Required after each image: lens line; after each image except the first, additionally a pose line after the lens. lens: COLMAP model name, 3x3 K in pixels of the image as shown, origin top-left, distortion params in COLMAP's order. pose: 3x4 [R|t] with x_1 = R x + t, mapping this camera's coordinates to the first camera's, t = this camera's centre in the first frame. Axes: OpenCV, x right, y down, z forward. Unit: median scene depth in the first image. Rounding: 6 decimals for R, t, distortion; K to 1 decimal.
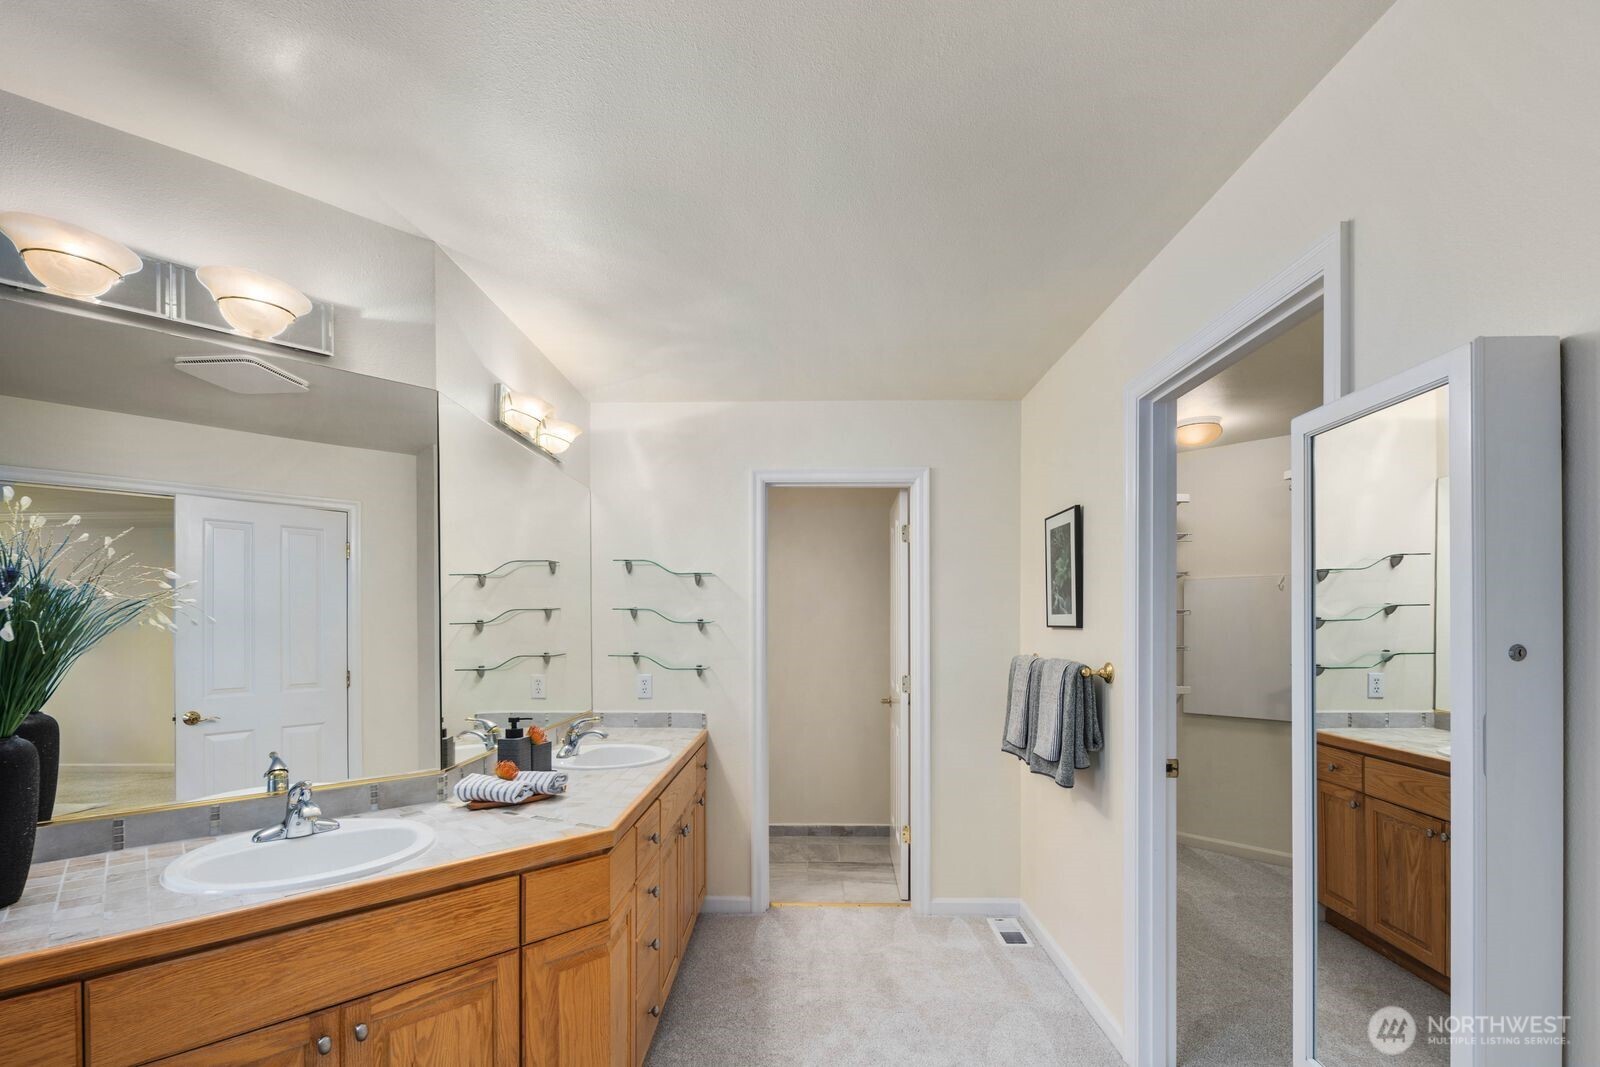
lens RADIAL K [[695.5, 0, 792.3], [0, 695.5, 631.7], [0, 0, 1]] dist [-0.003104, -0.000847]
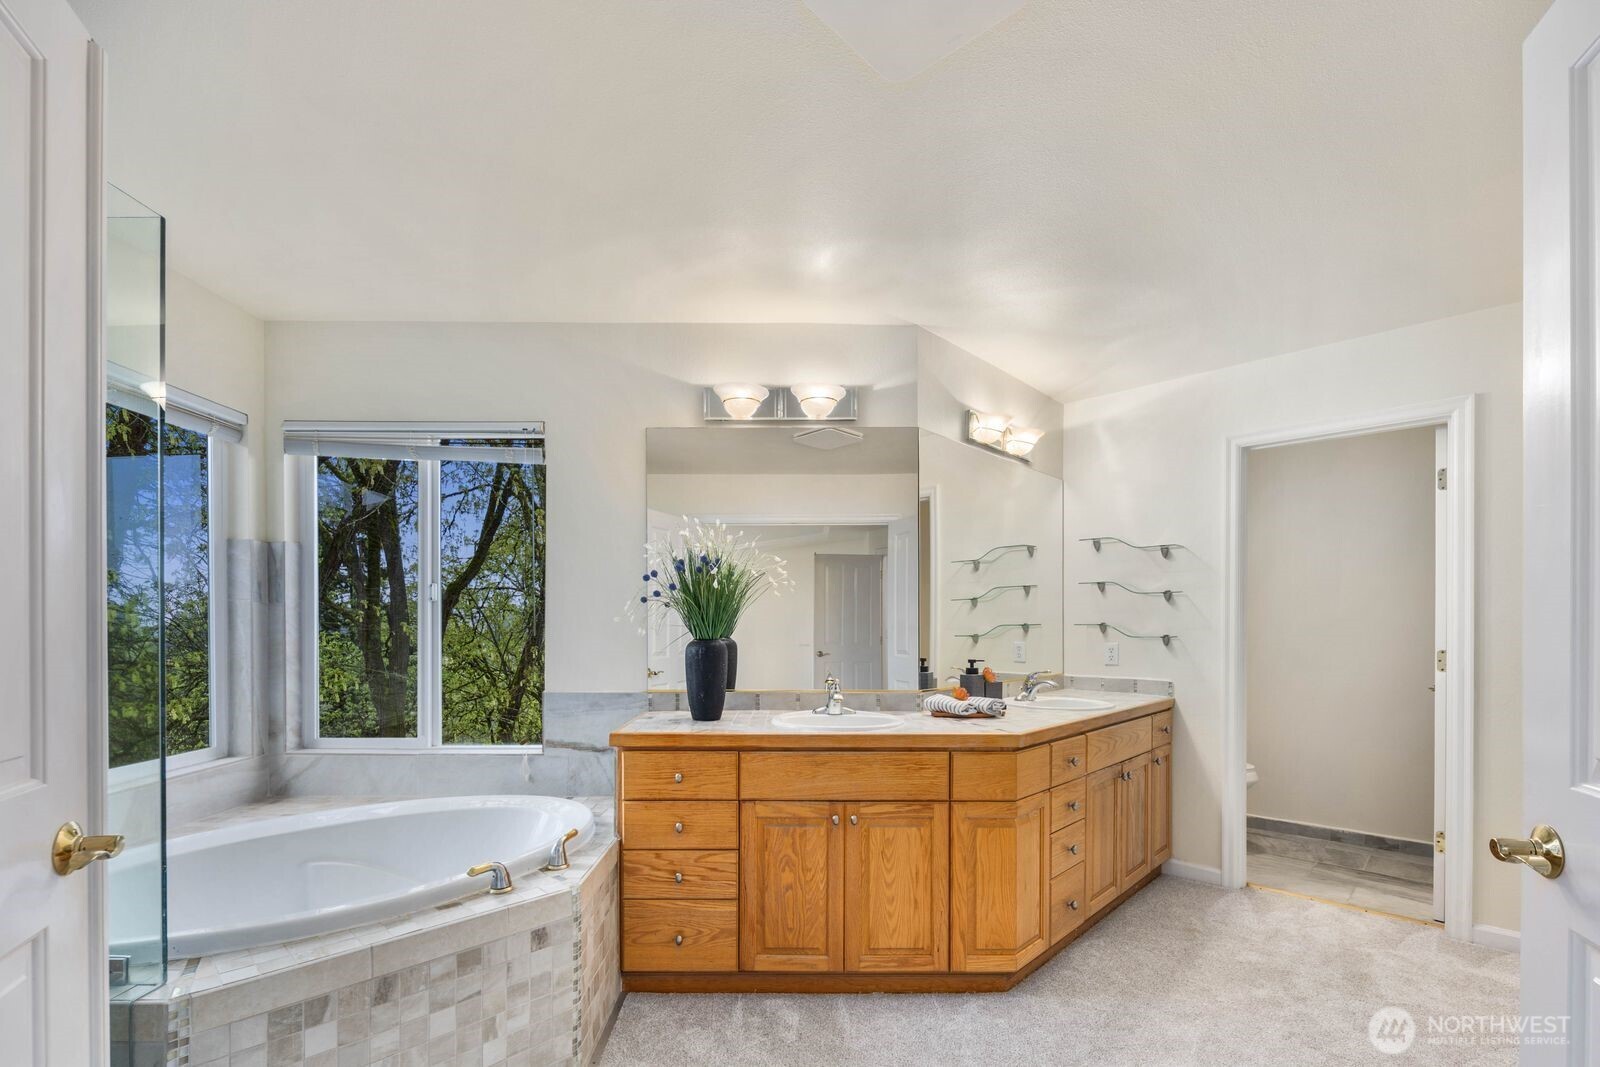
lens RADIAL K [[695.5, 0, 792.3], [0, 695.5, 631.7], [0, 0, 1]] dist [-0.003104, -0.000847]
pose [[0.727785, 0.004928, -0.685787, 0.291577], [-0.005480, 0.999984, 0.001371, 0.077427], [0.685783, 0.002760, 0.727801, -0.230793]]
